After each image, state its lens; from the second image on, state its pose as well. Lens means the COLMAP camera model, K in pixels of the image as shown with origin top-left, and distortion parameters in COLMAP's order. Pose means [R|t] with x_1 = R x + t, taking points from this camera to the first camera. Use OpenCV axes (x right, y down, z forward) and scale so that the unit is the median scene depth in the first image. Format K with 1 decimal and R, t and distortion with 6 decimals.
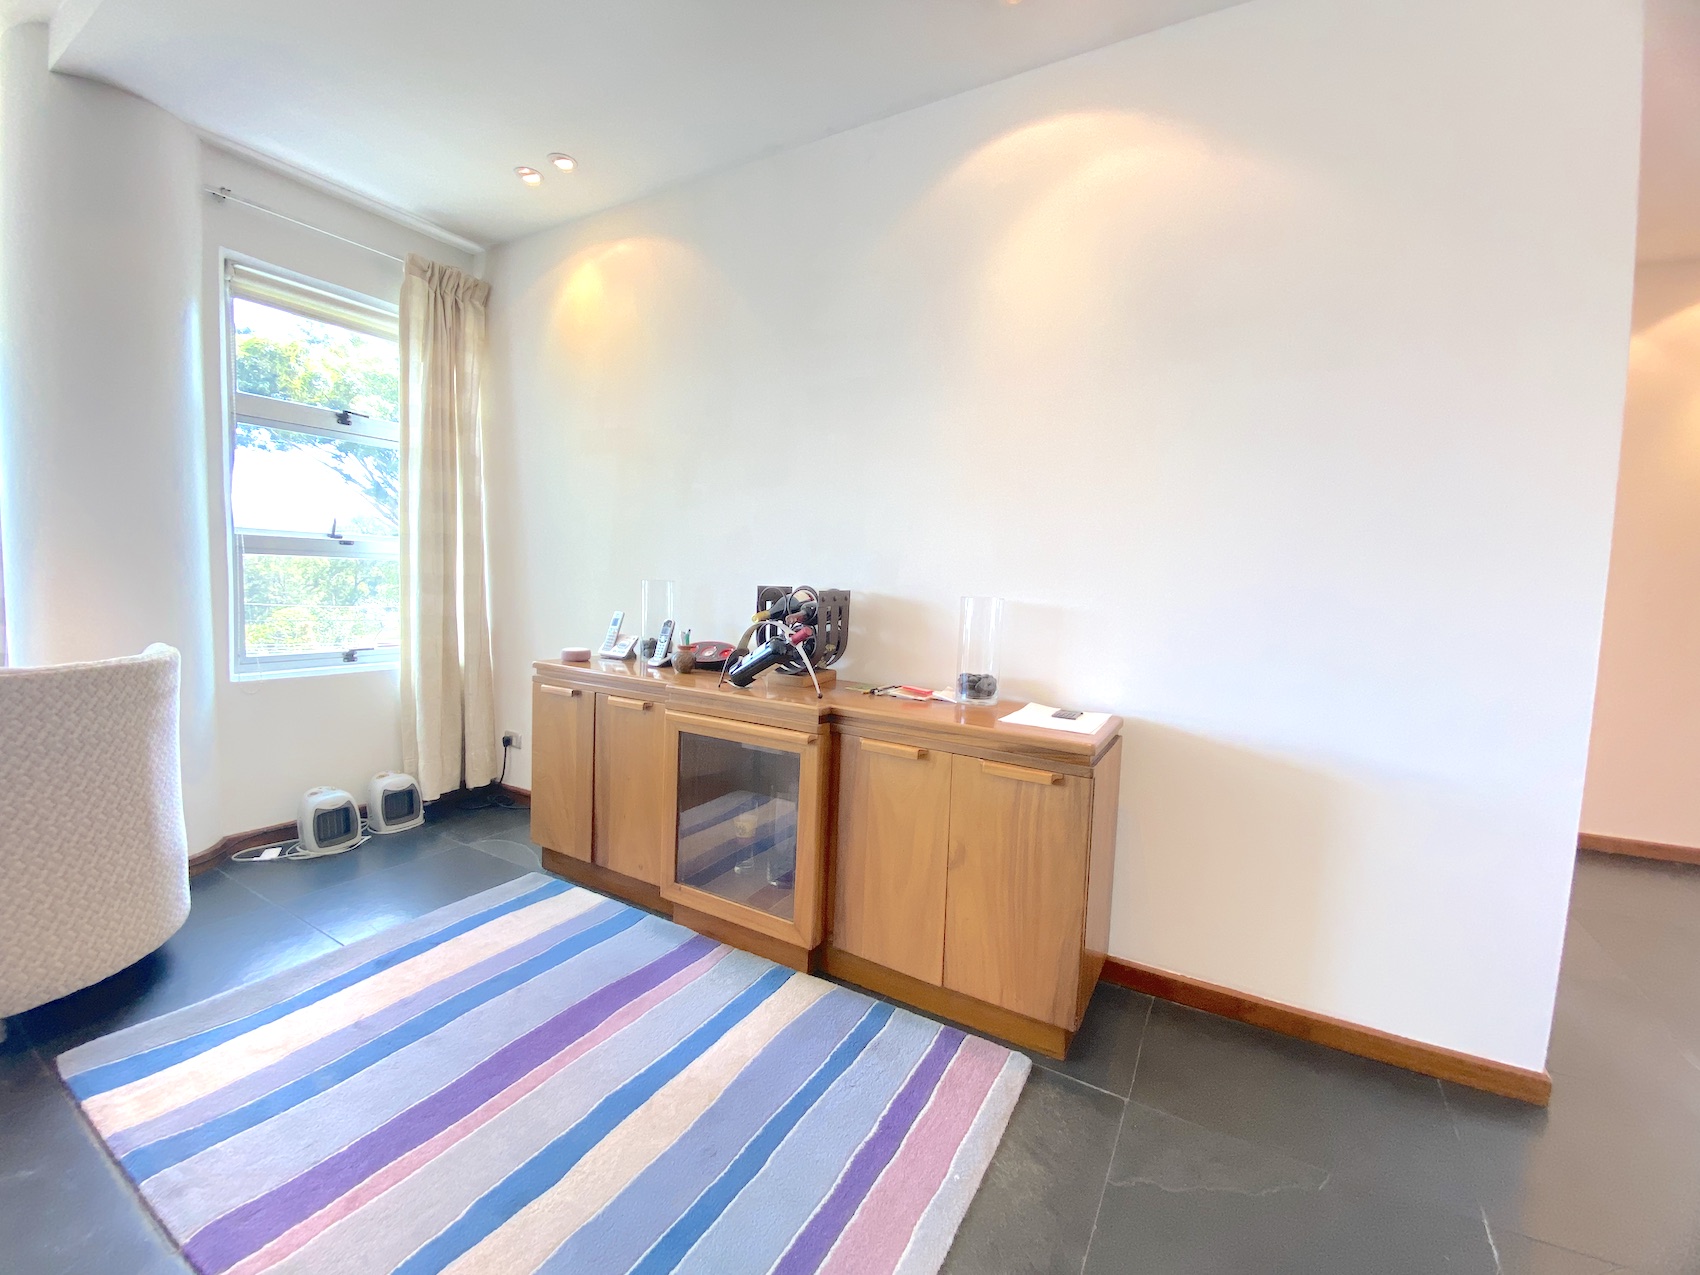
lens RADIAL K [[683.3, 0, 862.1], [0, 683.3, 638.5], [0, 0, 1]] dist [-0.014214, -0.002325]
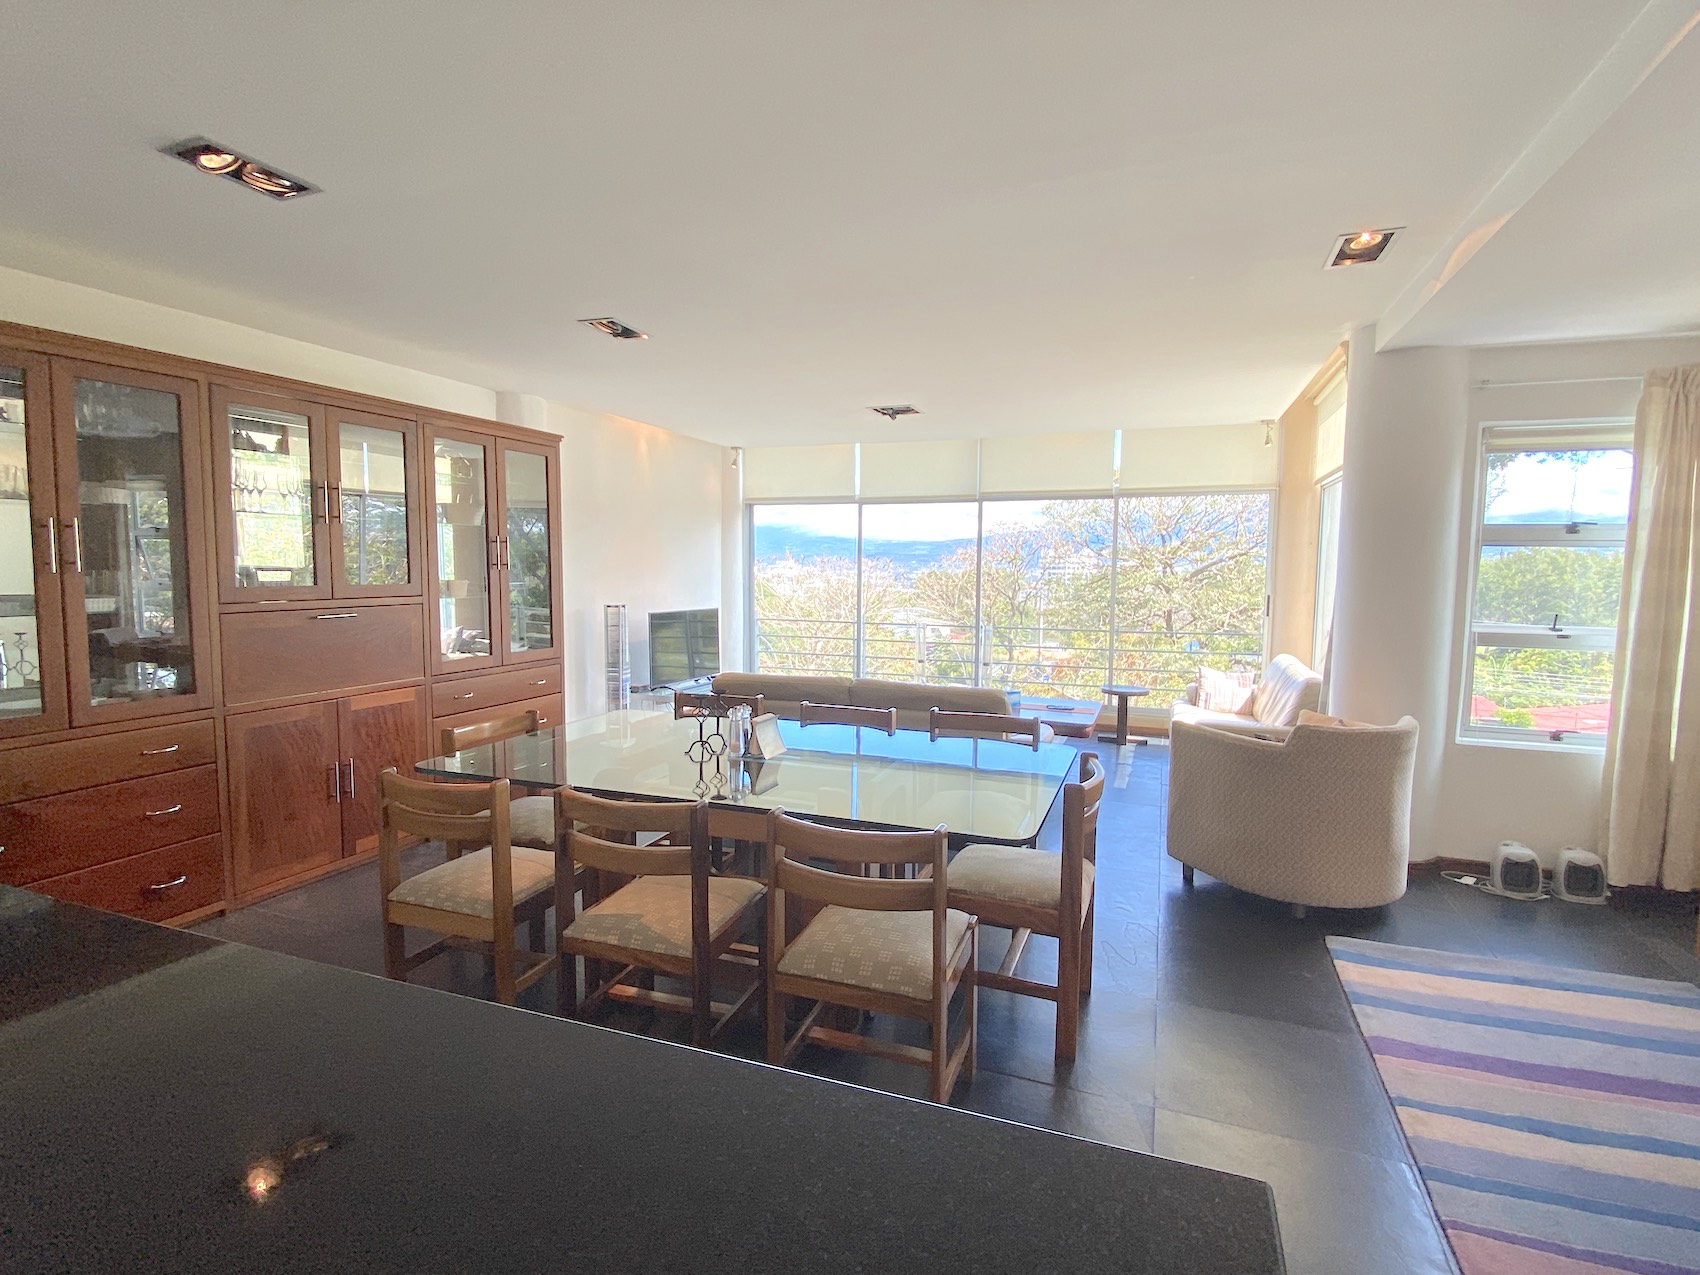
lens RADIAL K [[820.6, 0, 838.3], [0, 820.6, 639.4], [0, 0, 1]] dist [-0.006138, -0.003460]
pose [[0.124731, 0.051277, -0.990865, 0.495558], [-0.081136, 0.995846, 0.041321, -0.106498], [0.988868, 0.075240, 0.128373, -0.425895]]
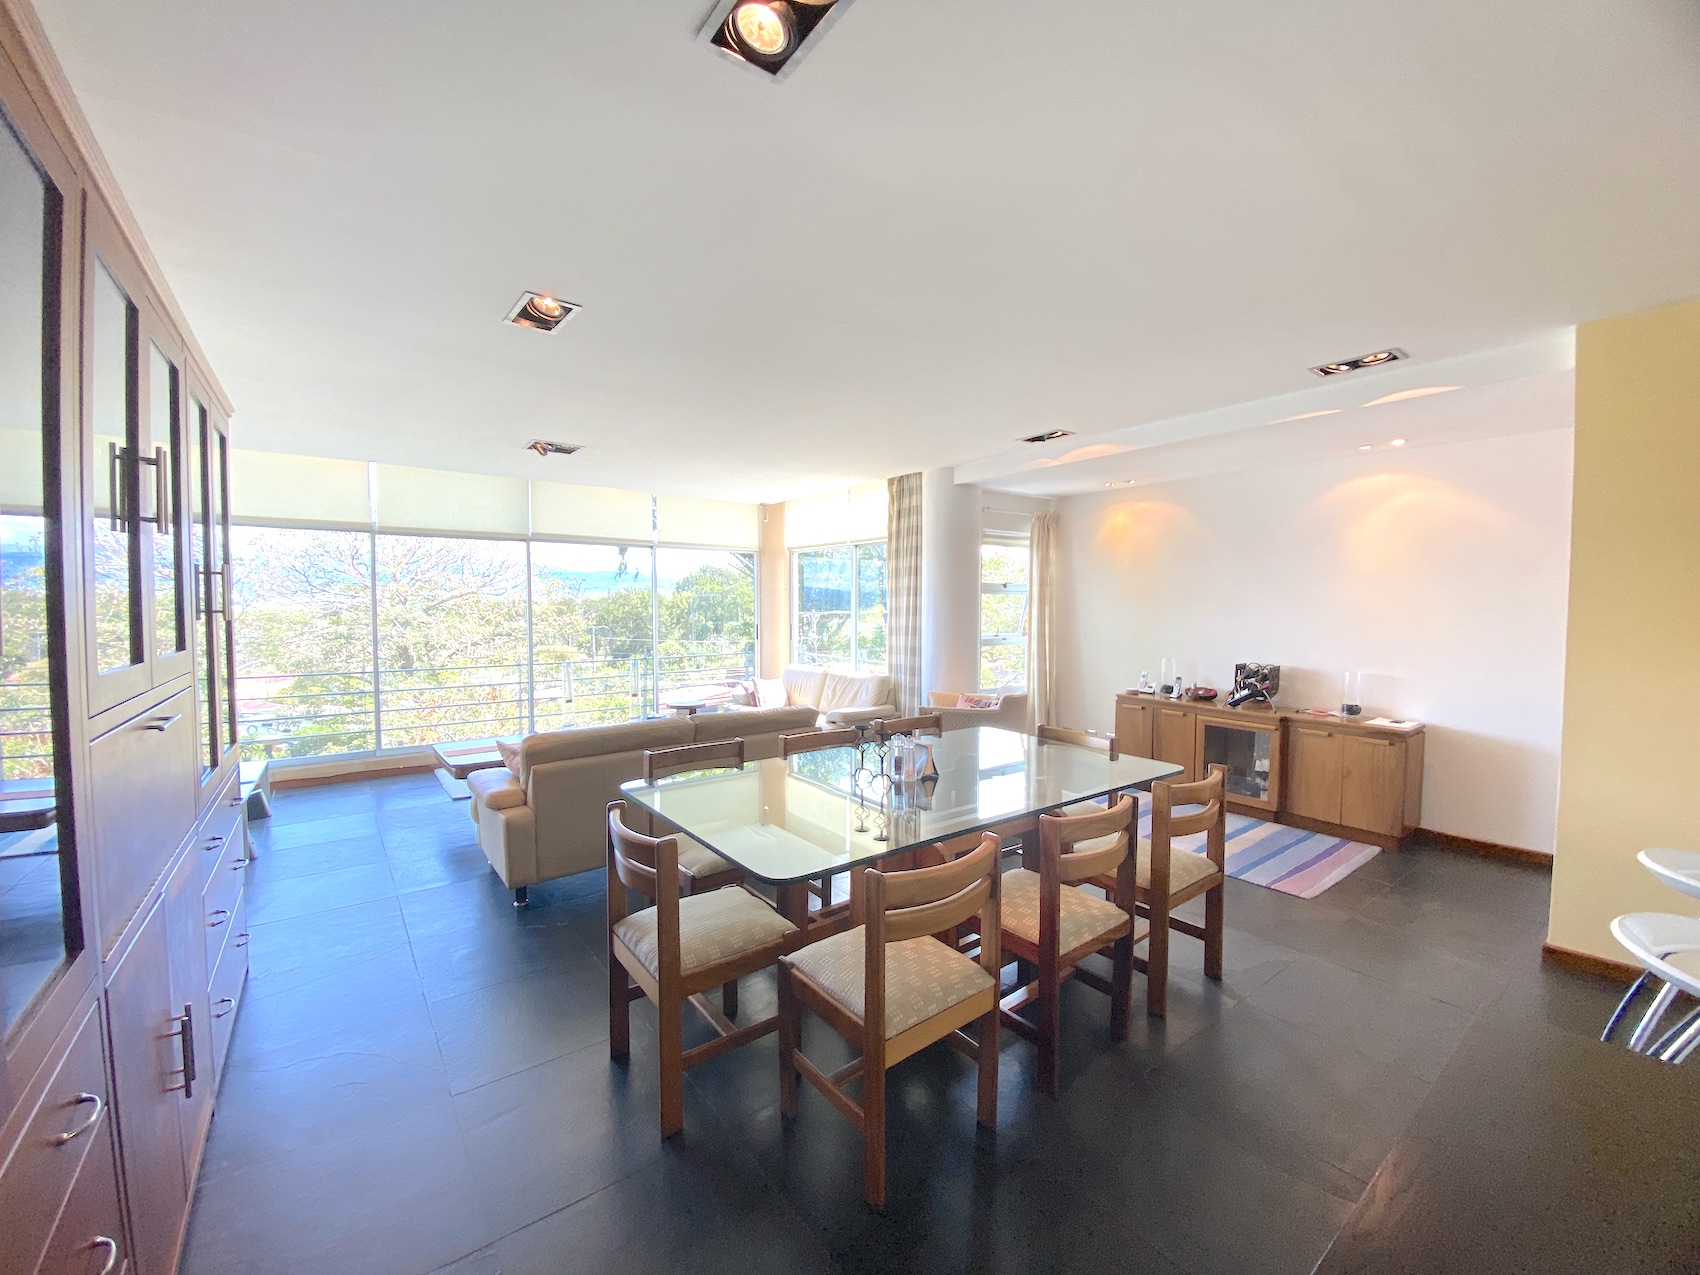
lens RADIAL K [[683.3, 0, 832.0], [0, 683.3, 638.3], [0, 0, 1]] dist [-0.014214, -0.002325]
pose [[0.903637, -0.013225, -0.428095, -0.346477], [-0.004756, 0.999152, -0.040907, -0.055149], [0.428273, 0.039001, 0.902807, -1.458050]]
